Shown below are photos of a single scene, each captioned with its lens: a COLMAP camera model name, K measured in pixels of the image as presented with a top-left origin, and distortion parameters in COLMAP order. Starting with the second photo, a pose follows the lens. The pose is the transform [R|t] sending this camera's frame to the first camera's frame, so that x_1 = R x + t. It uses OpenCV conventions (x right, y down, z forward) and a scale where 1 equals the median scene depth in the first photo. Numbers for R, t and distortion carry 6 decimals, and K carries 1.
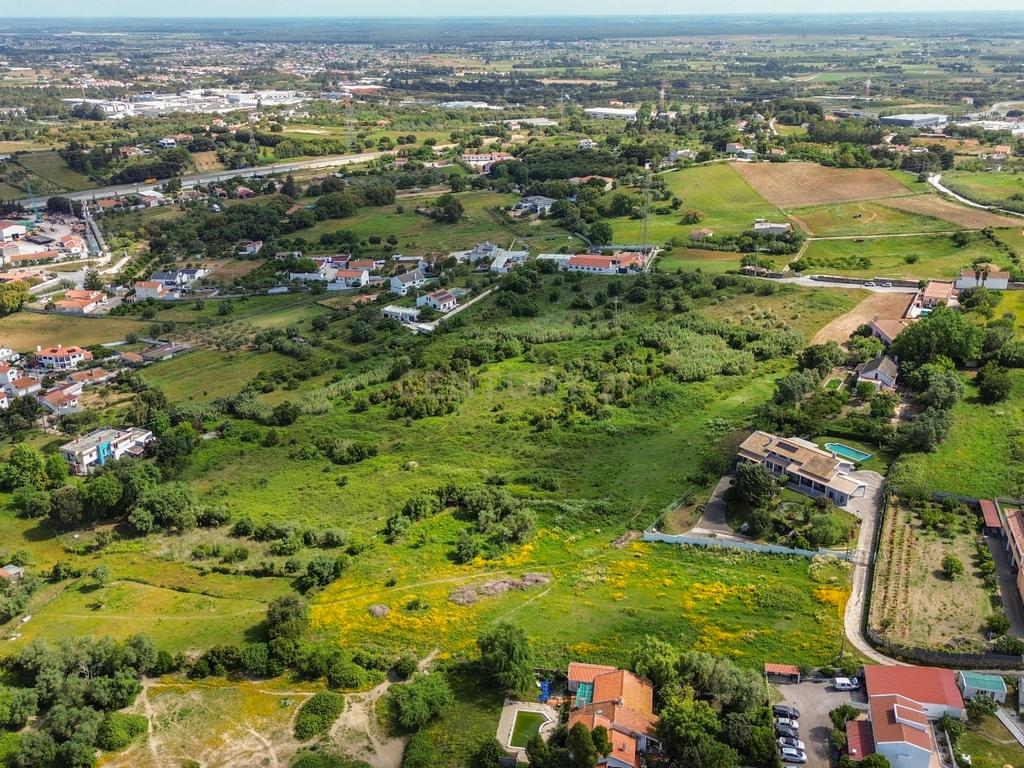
lens RADIAL K [[960.8, 0, 514.3], [0, 960.8, 382.7], [0, 0, 1]] dist [0.041929, 0.000000]
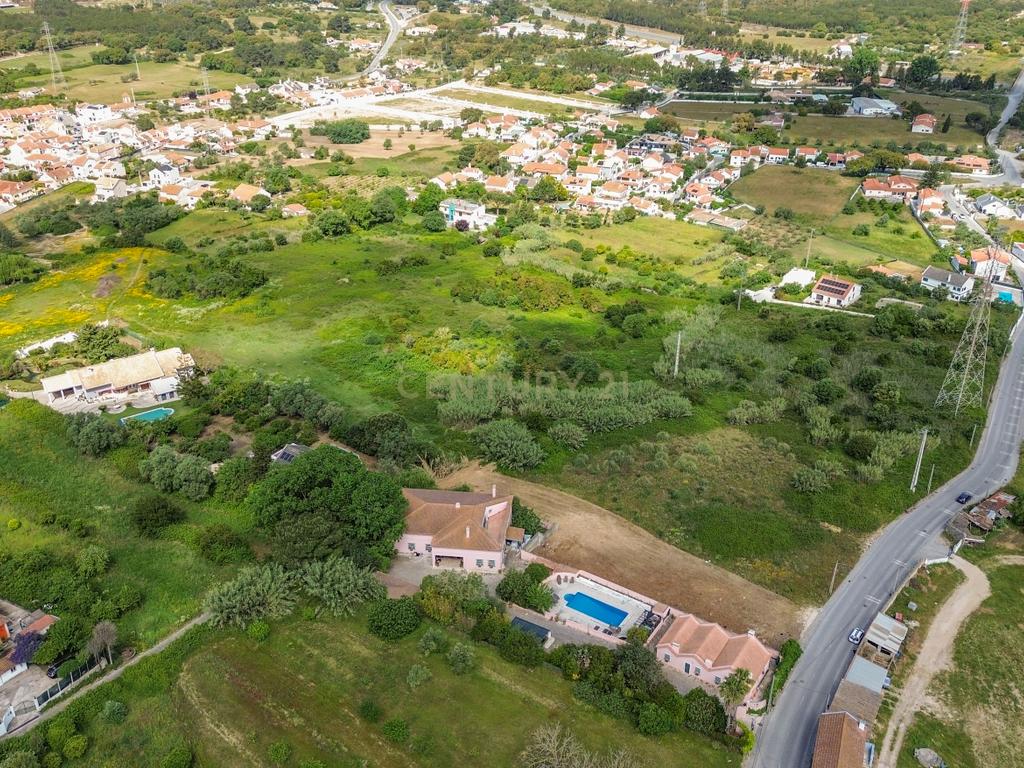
lens RADIAL K [[960.8, 0, 515.8], [0, 960.8, 385.5], [0, 0, 1]] dist [0.041929, 0.000000]
pose [[-0.092433, 0.476532, -0.874285, 0.658850], [-0.356625, 0.803951, 0.475900, -0.306467], [0.929664, 0.355781, 0.095631, 0.741795]]
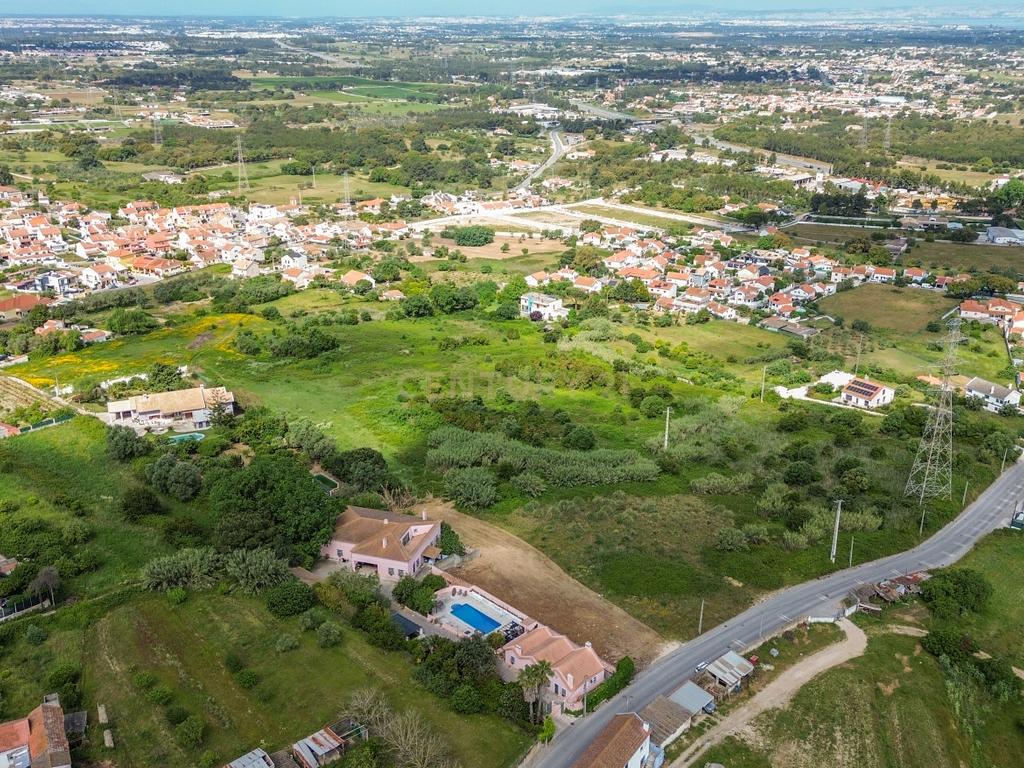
lens RADIAL K [[960.8, 0, 515.5], [0, 960.8, 384.7], [0, 0, 1]] dist [0.041929, 0.000000]
pose [[-0.287953, 0.349799, -0.891473, 0.699824], [-0.342082, 0.831912, 0.436924, -0.340665], [0.894462, 0.430770, -0.119892, 0.864809]]
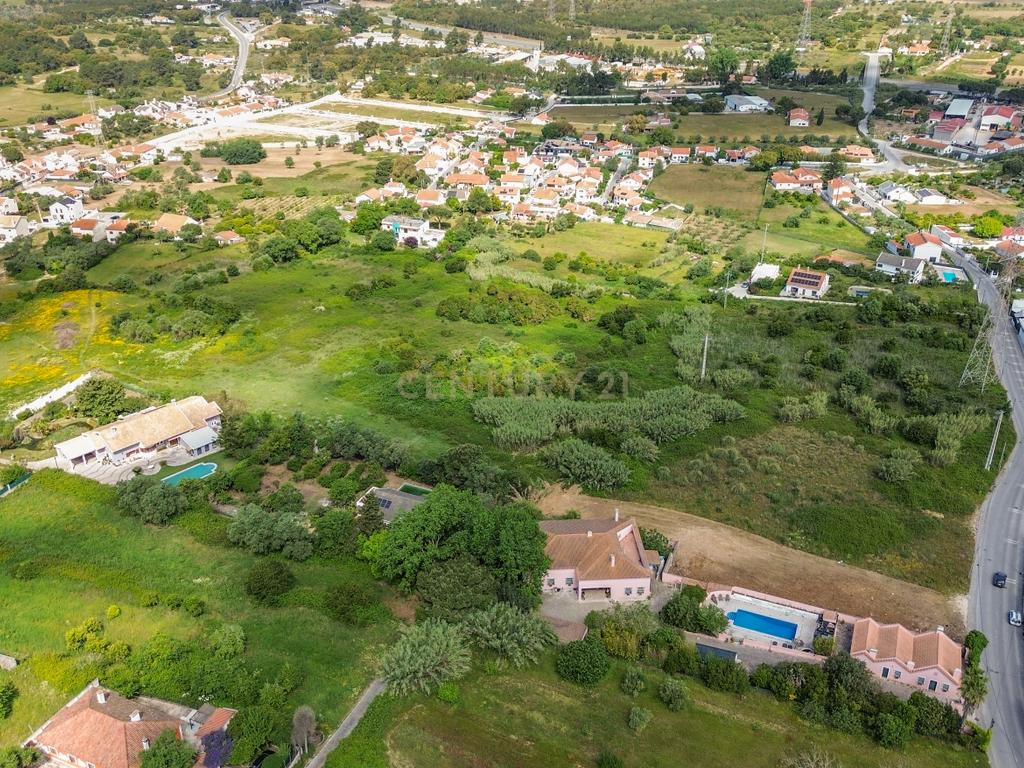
lens RADIAL K [[960.8, 0, 515.3], [0, 960.8, 384.2], [0, 0, 1]] dist [0.041929, 0.000000]
pose [[0.091479, 0.470130, -0.877844, 0.642438], [-0.353845, 0.839356, 0.412644, -0.263955], [0.930820, 0.272872, 0.243136, 0.629026]]
